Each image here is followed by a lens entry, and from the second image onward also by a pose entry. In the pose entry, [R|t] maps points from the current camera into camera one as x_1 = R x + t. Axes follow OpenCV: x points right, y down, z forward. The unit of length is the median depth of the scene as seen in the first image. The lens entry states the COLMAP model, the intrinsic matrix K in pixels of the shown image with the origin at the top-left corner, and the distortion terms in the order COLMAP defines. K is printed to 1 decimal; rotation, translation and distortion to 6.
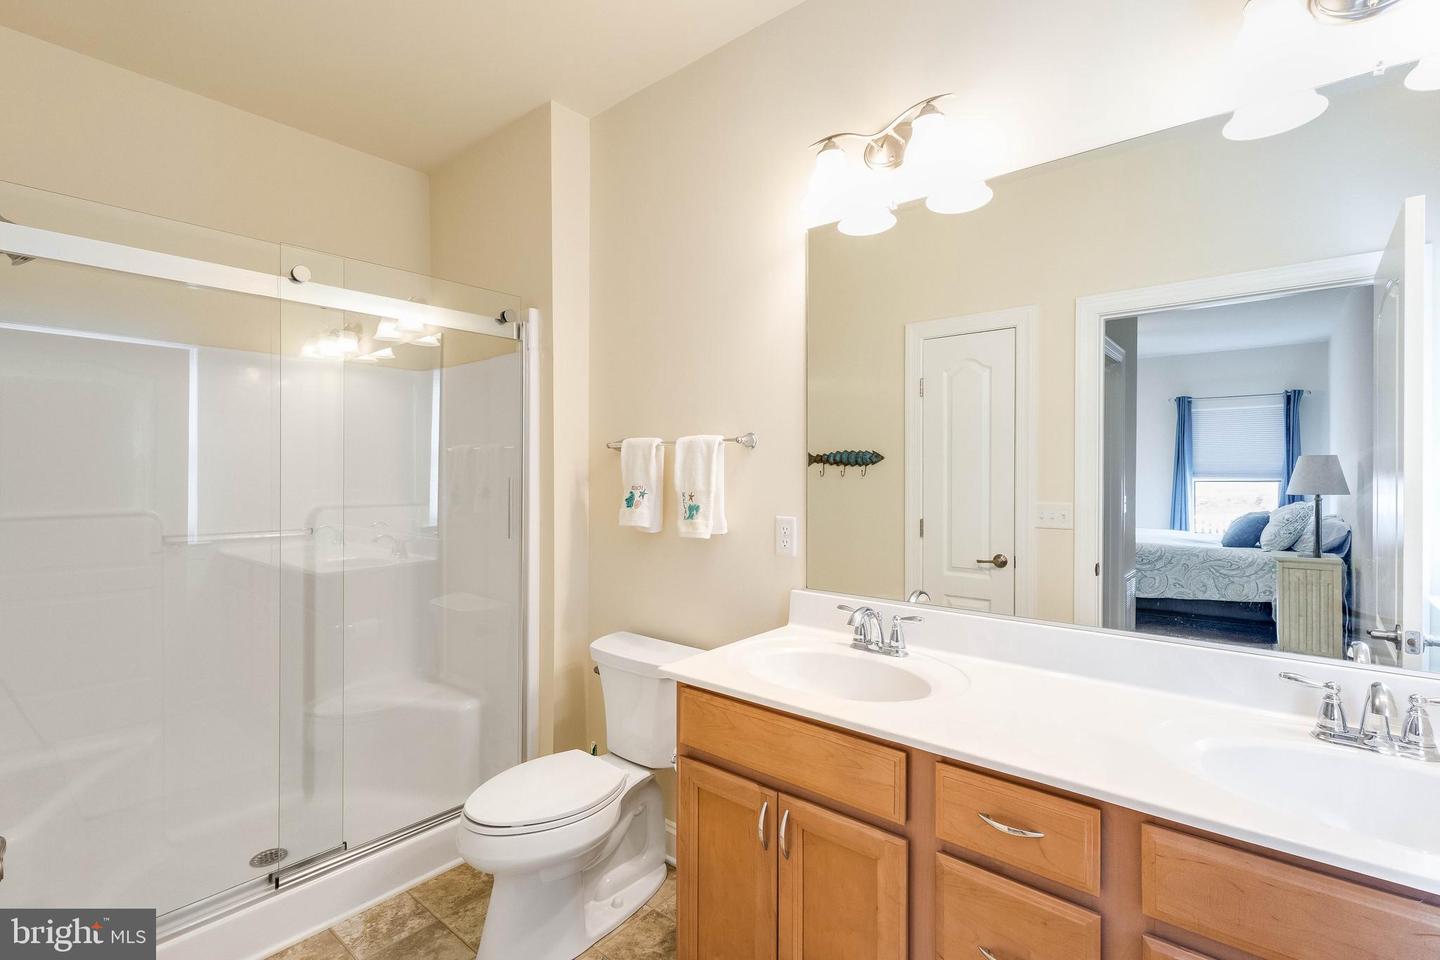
lens RADIAL K [[670.4, 0, 717.3], [0, 670.4, 472.5], [0, 0, 1]] dist [0.004823, -0.000335]
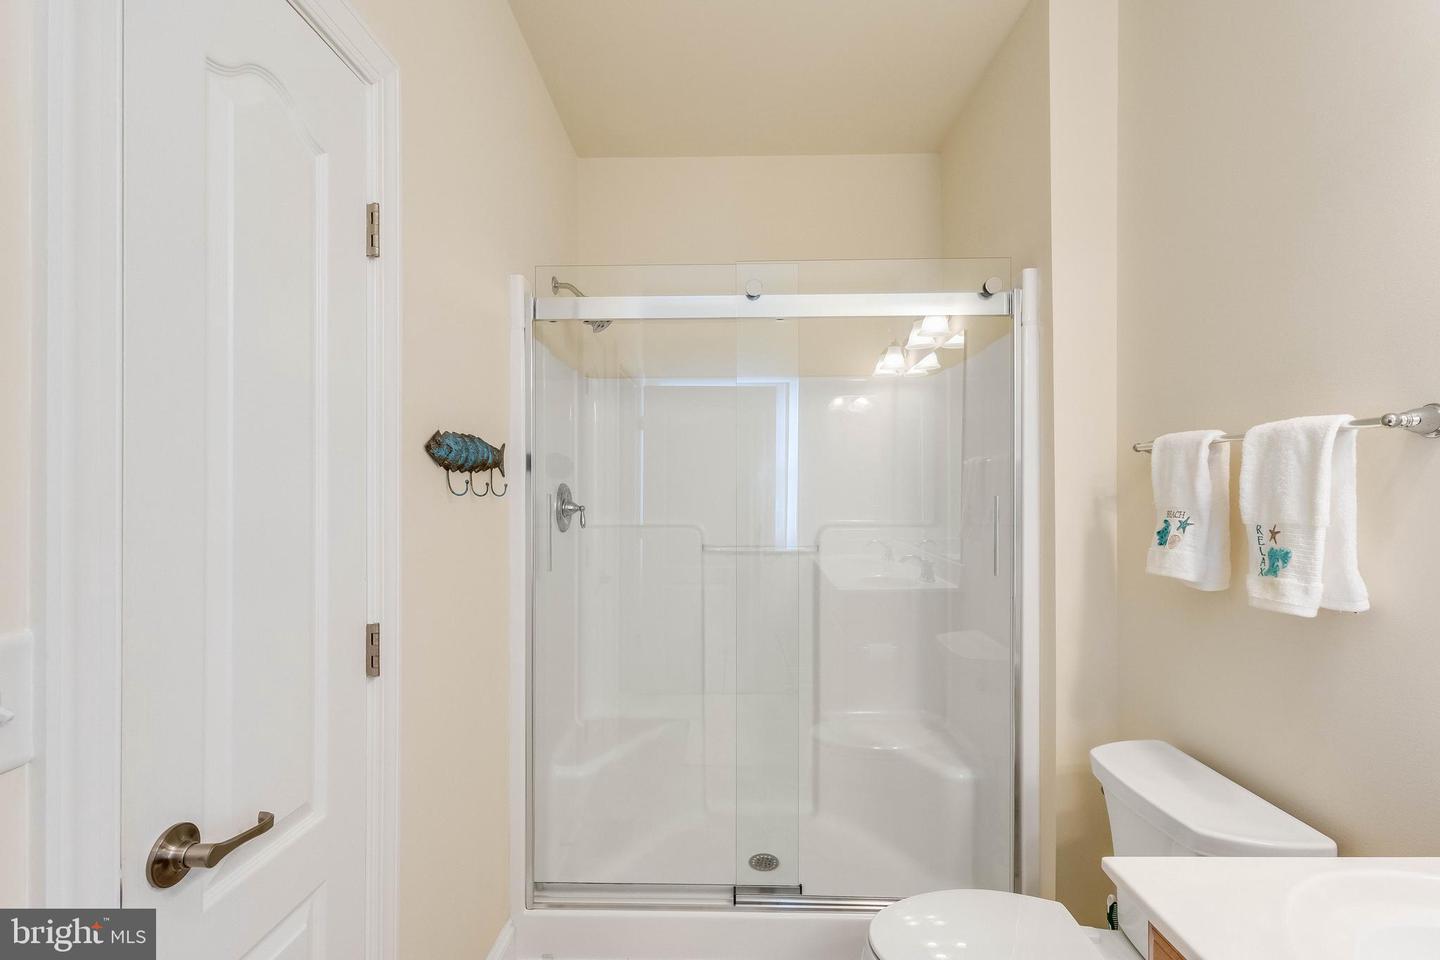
lens RADIAL K [[668.6, 0, 719.8], [0, 668.6, 483.7], [0, 0, 1]] dist [0.000940, -0.000364]
pose [[0.623801, -0.009200, -0.781529, 0.098268], [0.003721, 0.999954, -0.008802, -0.000992], [0.781574, 0.002583, 0.623807, 0.298574]]
